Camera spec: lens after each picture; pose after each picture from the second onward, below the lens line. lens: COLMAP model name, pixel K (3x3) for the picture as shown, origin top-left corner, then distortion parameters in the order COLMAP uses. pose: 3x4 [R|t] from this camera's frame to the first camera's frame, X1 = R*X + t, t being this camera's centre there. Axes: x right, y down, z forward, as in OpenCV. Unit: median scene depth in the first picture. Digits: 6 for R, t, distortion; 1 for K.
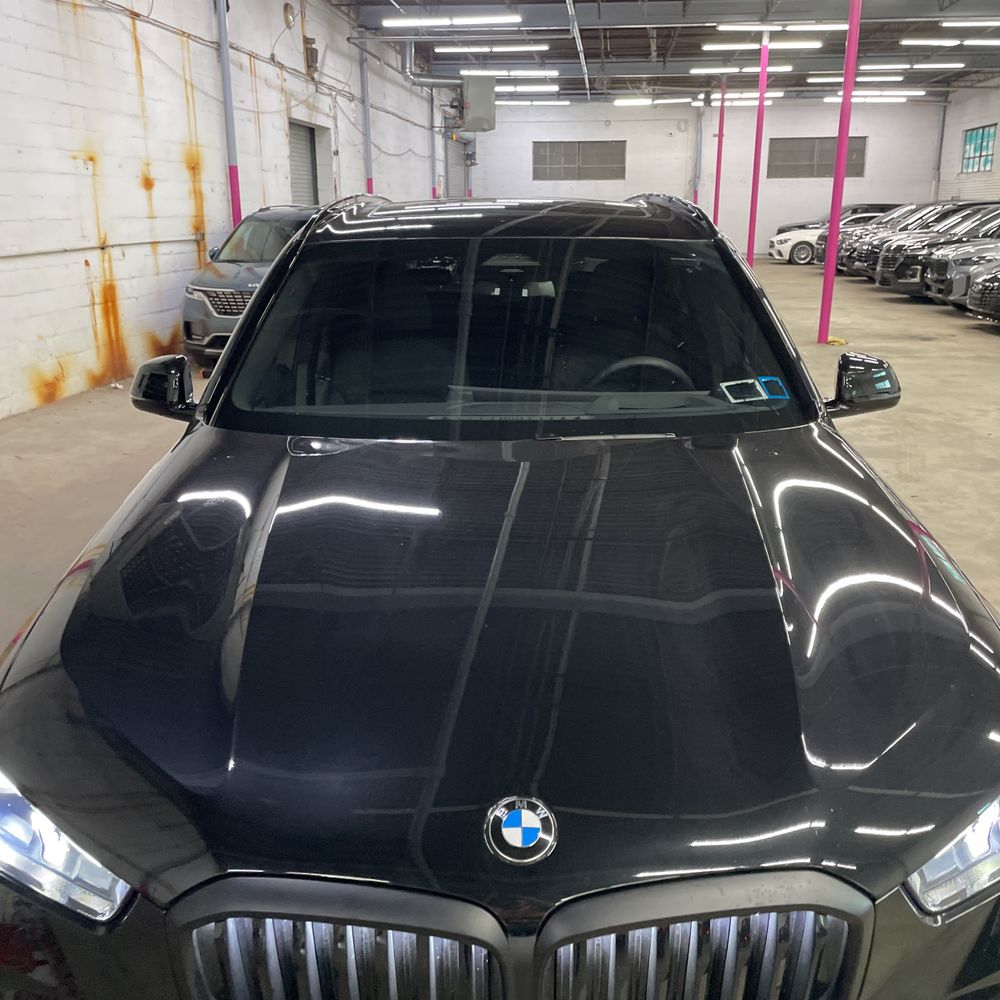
lens RADIAL K [[1012.8, 0, 515.3], [0, 1012.8, 503.0], [0, 0, 1]] dist [0.022065, 0.000000]
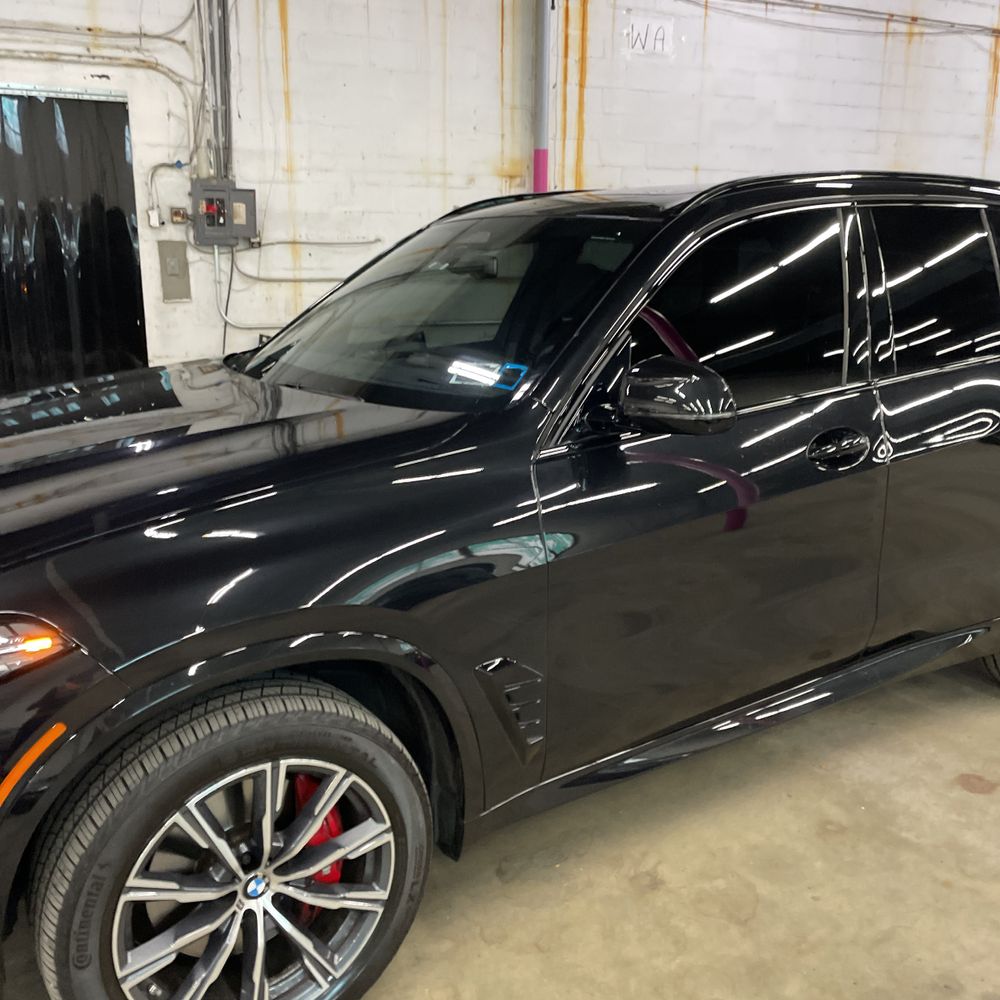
lens RADIAL K [[1012.8, 0, 501.8], [0, 1012.8, 497.9], [0, 0, 1]] dist [0.022065, 0.000000]
pose [[0.541561, 0.203057, -0.815769, 0.157315], [-0.237086, 0.967891, 0.083529, -0.013517], [0.806537, 0.148171, 0.572314, 0.083387]]
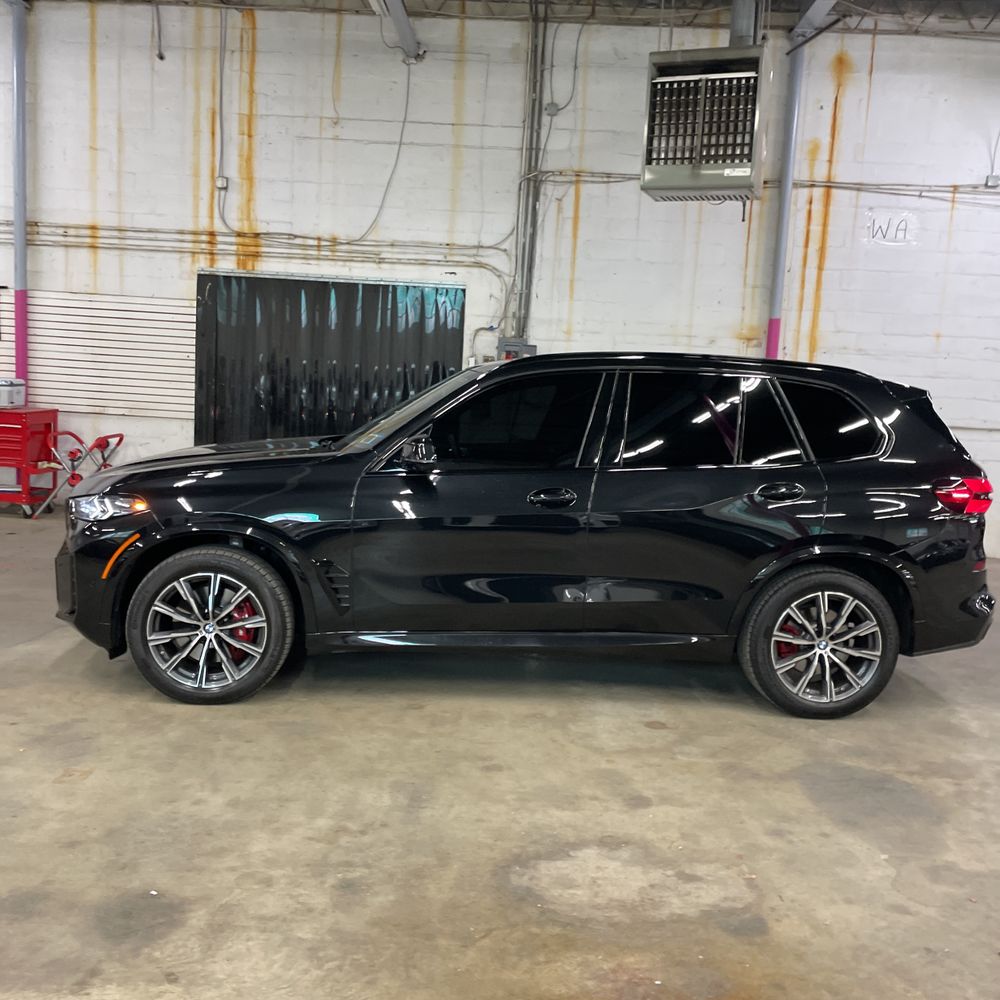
lens RADIAL K [[1012.8, 0, 495.4], [0, 1012.8, 502.0], [0, 0, 1]] dist [0.022065, 0.000000]
pose [[0.056998, 0.127388, -0.990214, 0.344123], [-0.326653, 0.939616, 0.102076, -0.044034], [0.943424, 0.317638, 0.095168, 0.173159]]
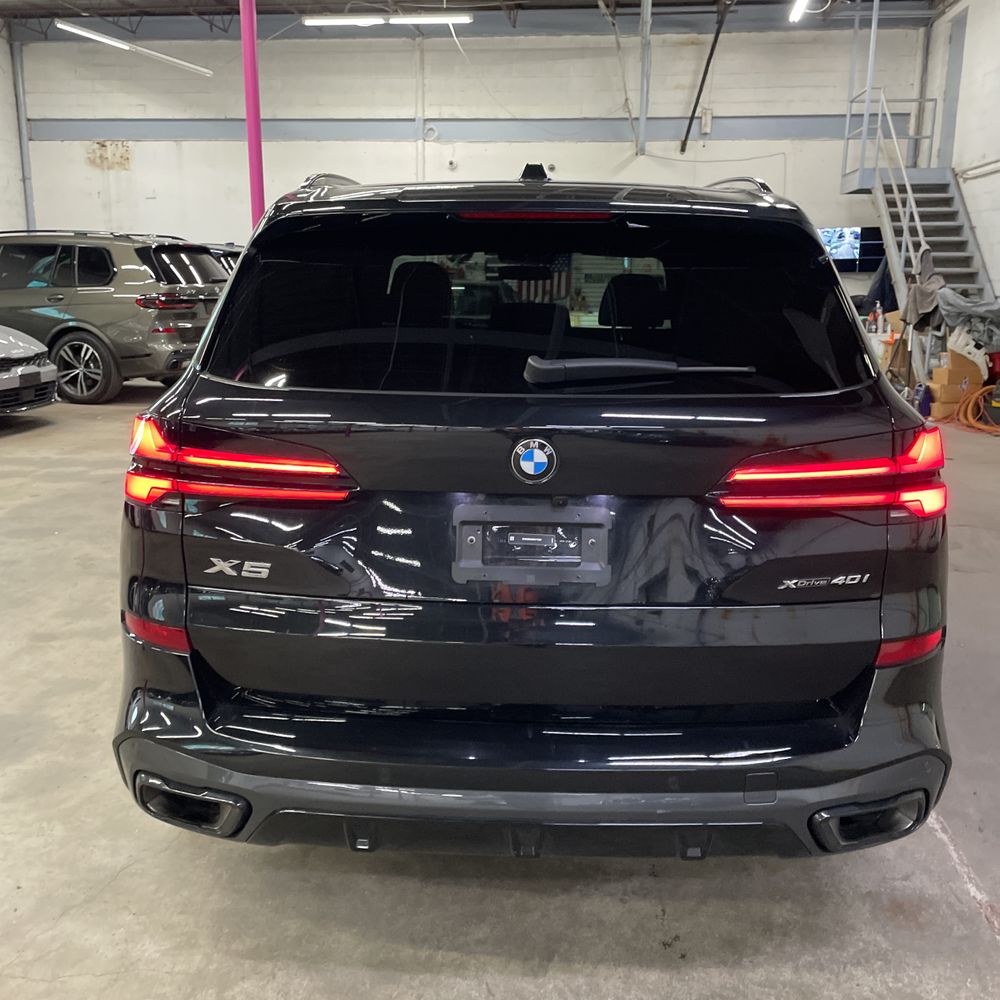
lens RADIAL K [[1012.8, 0, 494.0], [0, 1012.8, 504.9], [0, 0, 1]] dist [0.022065, 0.000000]
pose [[-0.999165, -0.016195, 0.037521, -0.003061], [0.004068, 0.874149, 0.485640, -0.116830], [-0.040664, 0.485387, -0.873353, 0.451094]]
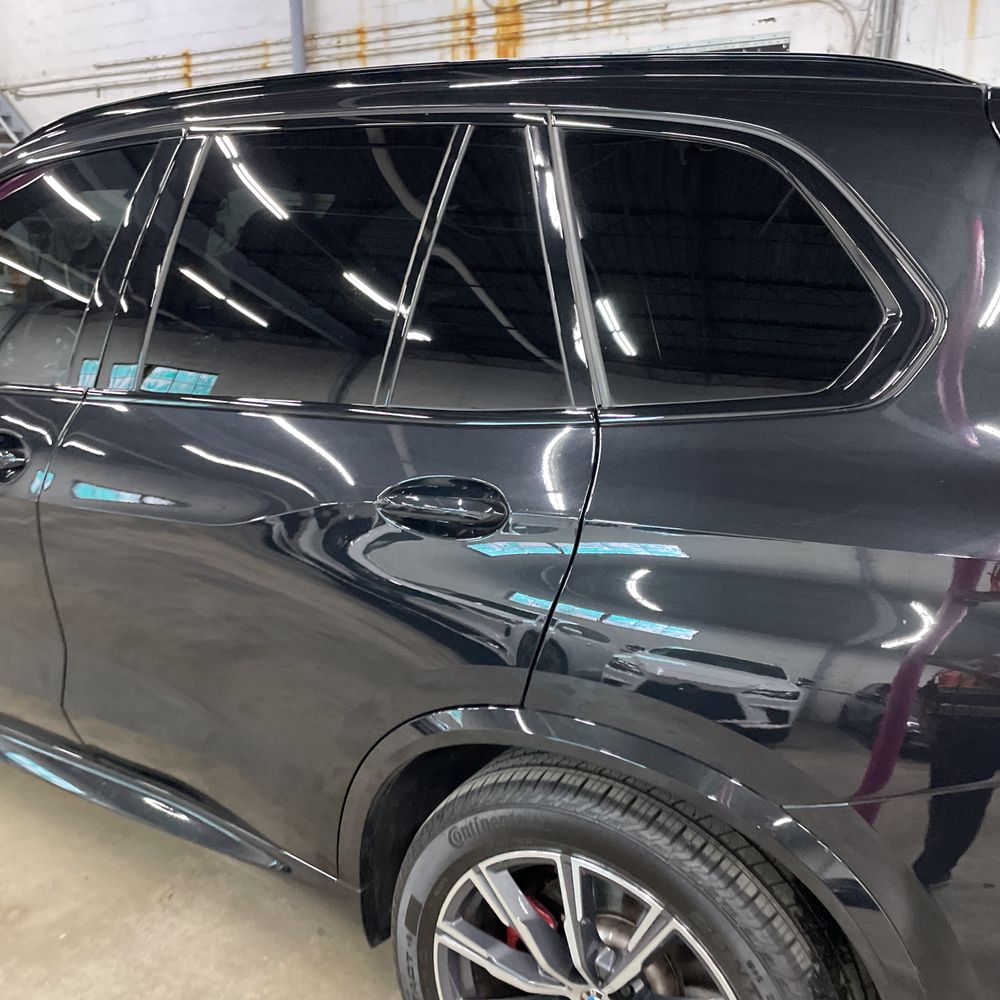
lens RADIAL K [[1012.8, 0, 488.2], [0, 1012.8, 501.4], [0, 0, 1]] dist [0.022065, 0.000000]
pose [[-0.551512, 0.236912, -0.799817, 0.121690], [-0.234103, 0.876330, 0.421001, -0.081751], [0.800644, 0.419426, -0.427845, 0.320667]]
